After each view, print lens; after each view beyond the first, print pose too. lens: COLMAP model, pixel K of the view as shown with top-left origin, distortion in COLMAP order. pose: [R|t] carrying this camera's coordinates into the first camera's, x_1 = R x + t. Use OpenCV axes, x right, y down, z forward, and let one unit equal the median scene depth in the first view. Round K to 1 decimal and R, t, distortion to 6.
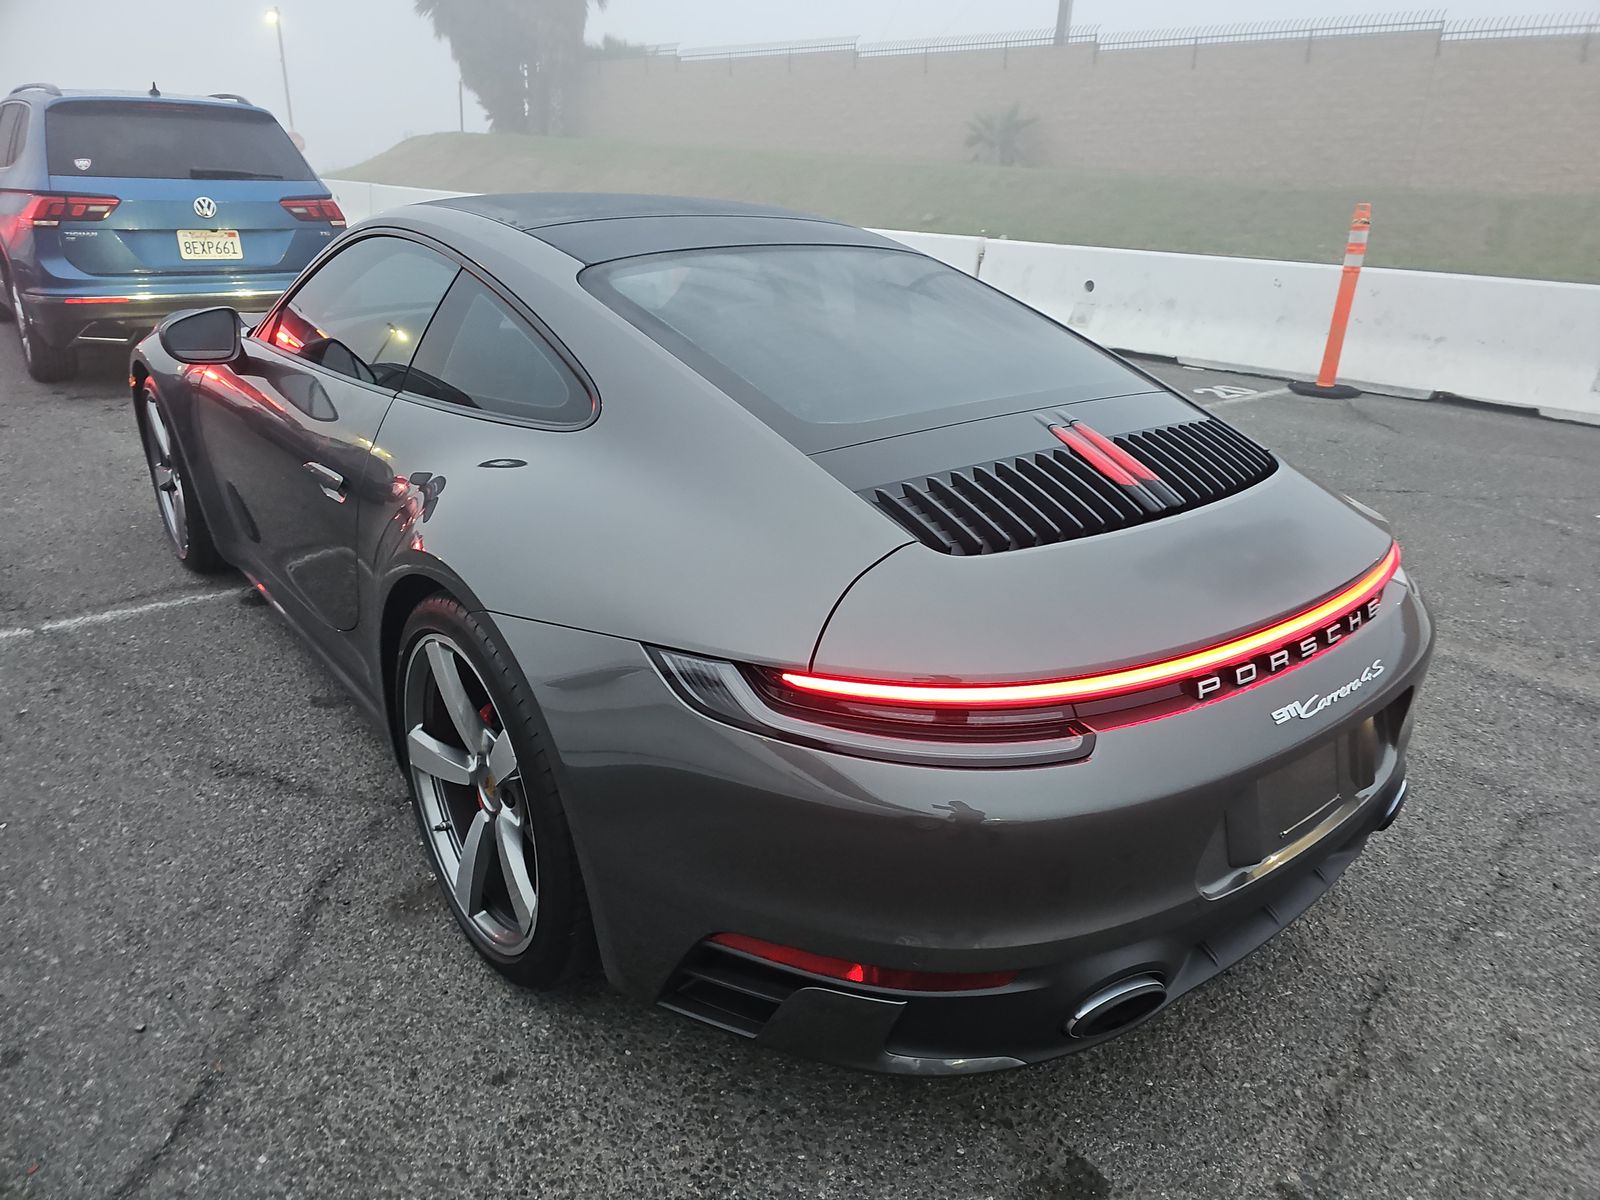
lens RADIAL K [[1054.2, 0, 805.7], [0, 1054.2, 599.3], [0, 0, 1]] dist [0.027739, -0.023437]
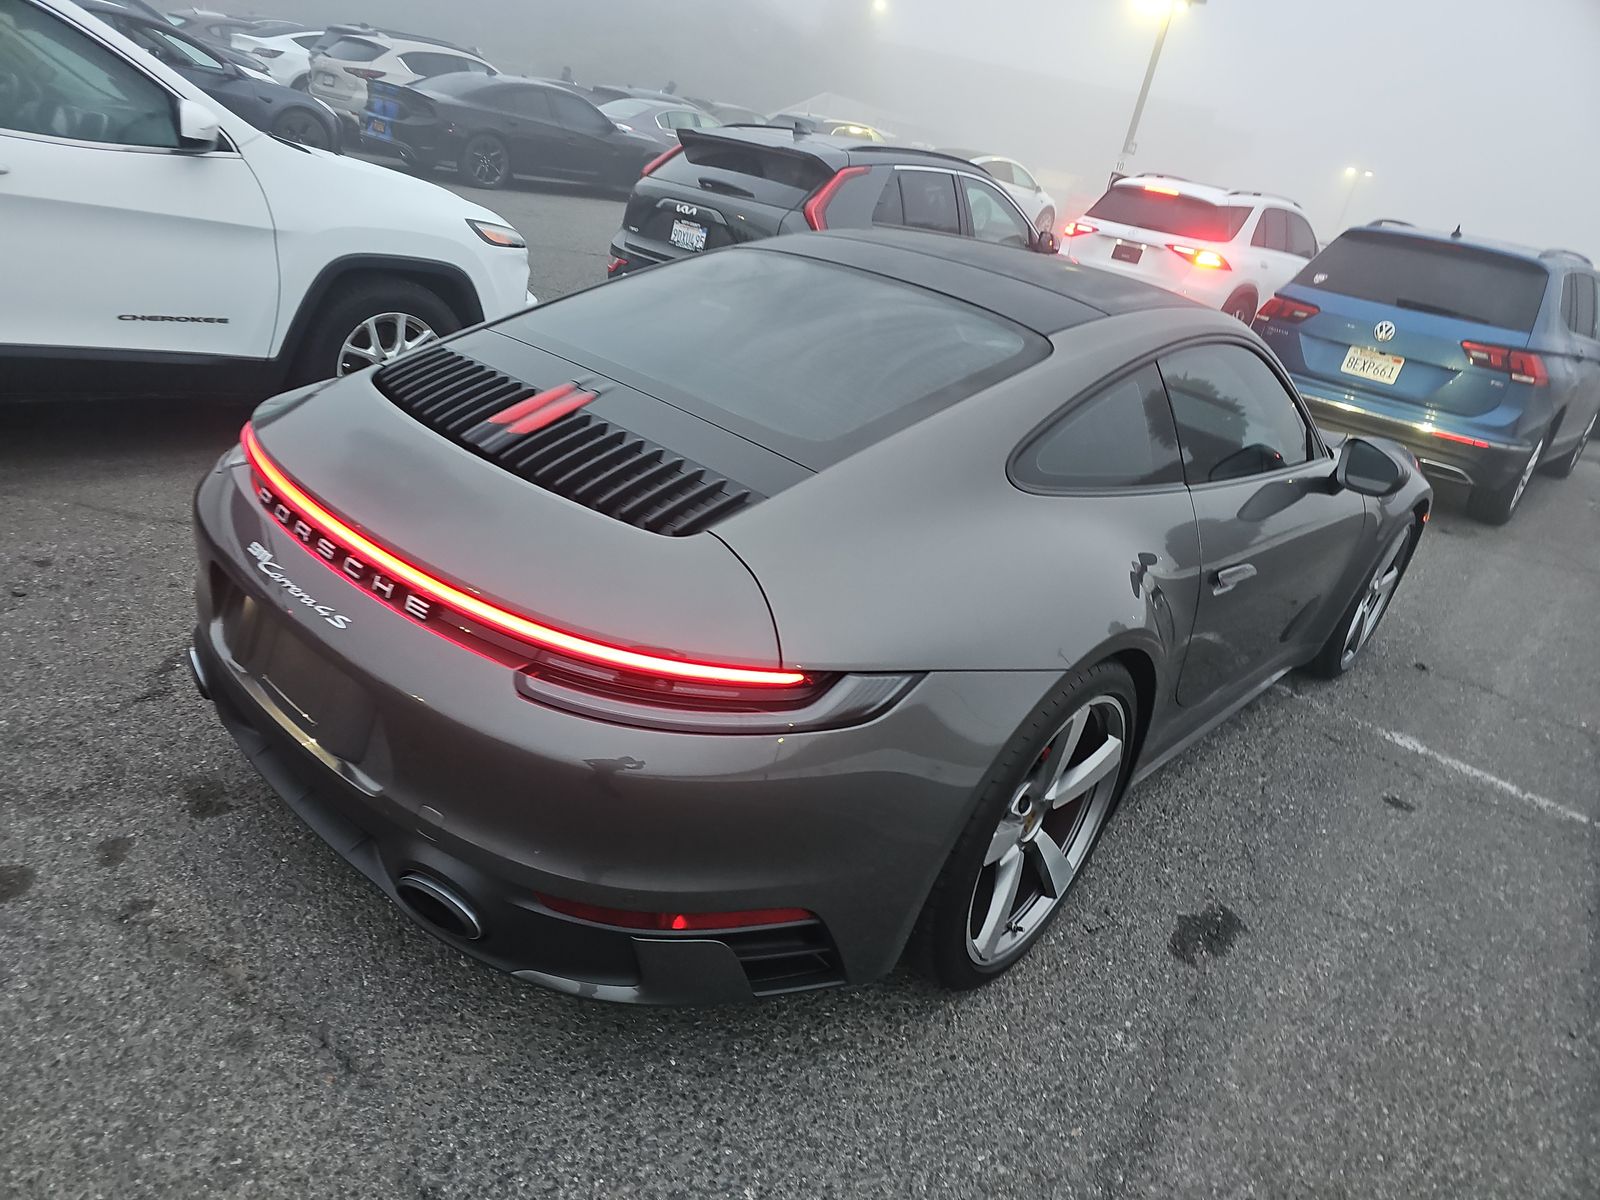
lens RADIAL K [[1054.2, 0, 807.9], [0, 1054.2, 607.9], [0, 0, 1]] dist [0.027739, -0.023437]
pose [[0.154683, 0.386534, -0.909211, 1.301270], [-0.521459, 0.813599, 0.257171, -0.366732], [0.839139, 0.434336, 0.327411, 0.912325]]
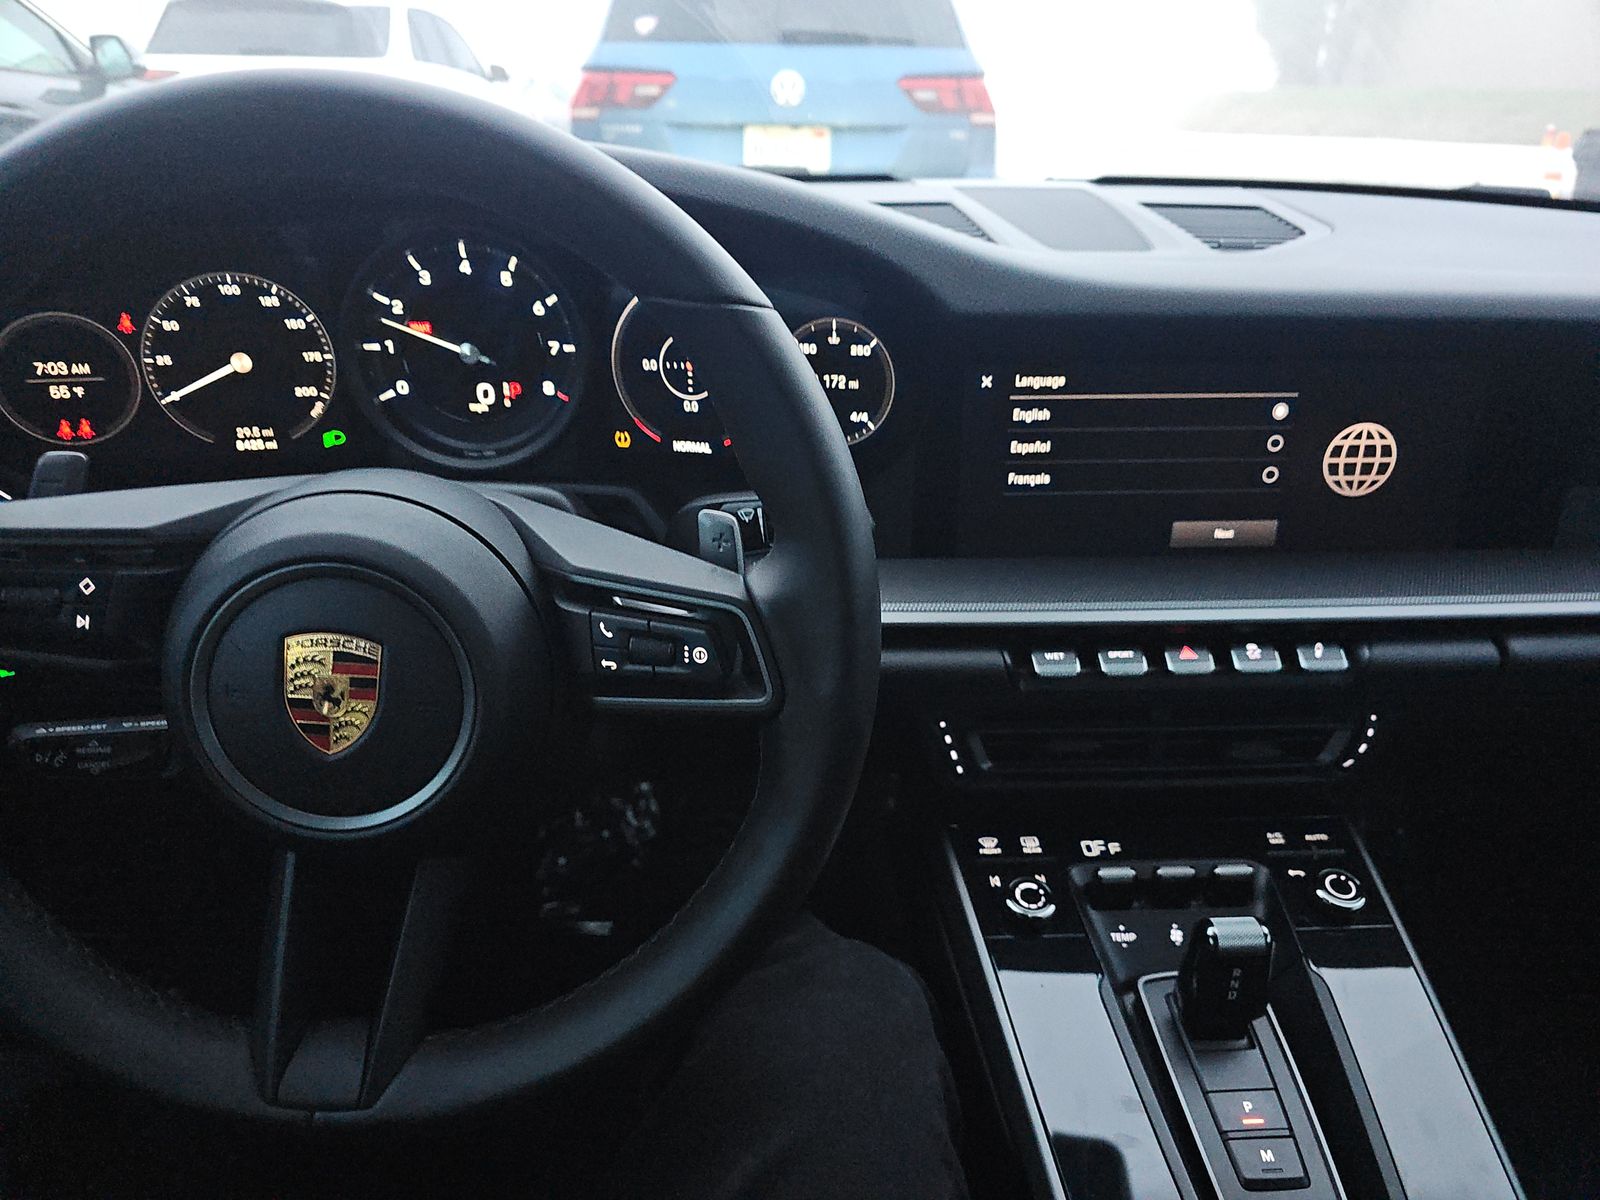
lens RADIAL K [[1054.2, 0, 805.7], [0, 1054.2, 616.6], [0, 0, 1]] dist [0.027739, -0.023437]
pose [[0.801831, 0.227046, -0.552735, -0.402951], [-0.209490, 0.973104, 0.095821, -0.380248], [0.559625, 0.038961, 0.827830, 1.525920]]
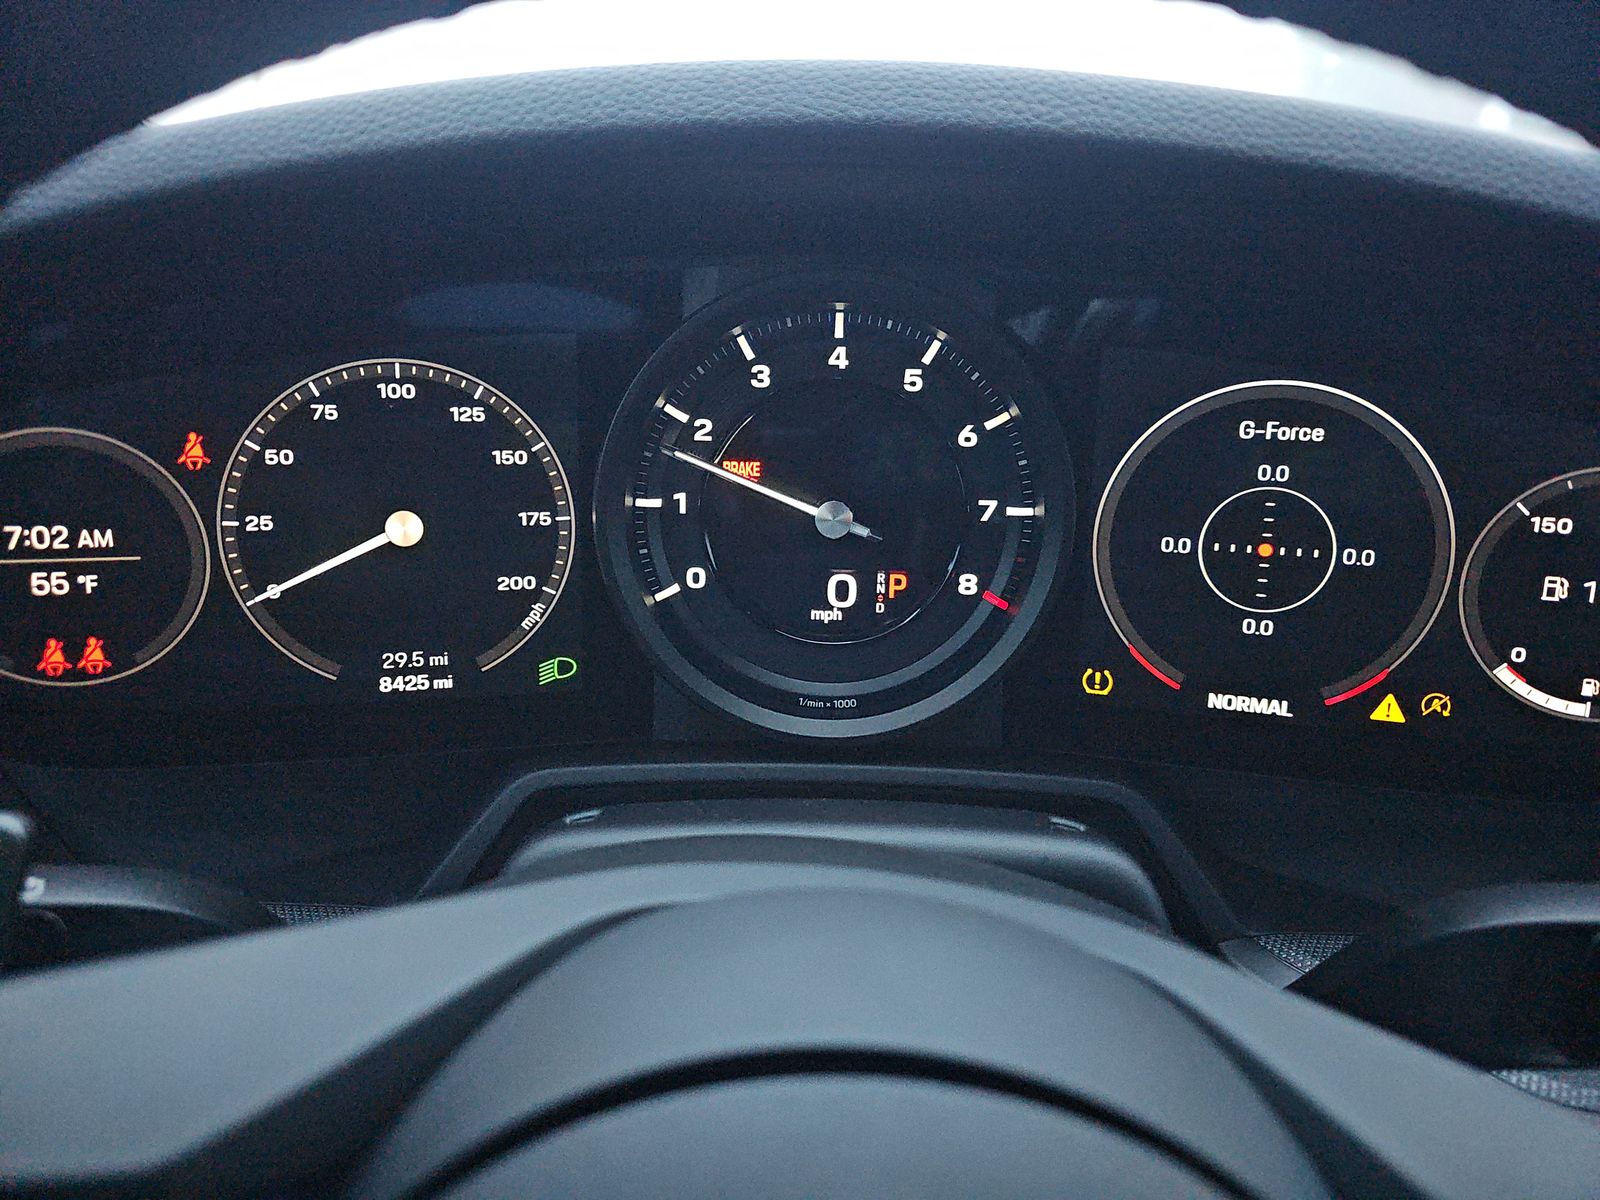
lens RADIAL K [[1054.2, 0, 799.1], [0, 1054.2, 596.1], [0, 0, 1]] dist [0.027739, -0.023437]
pose [[0.768889, 0.175758, -0.614751, -0.565900], [-0.235983, 0.971602, -0.017370, -0.388989], [0.594240, 0.158426, 0.788530, 1.593670]]
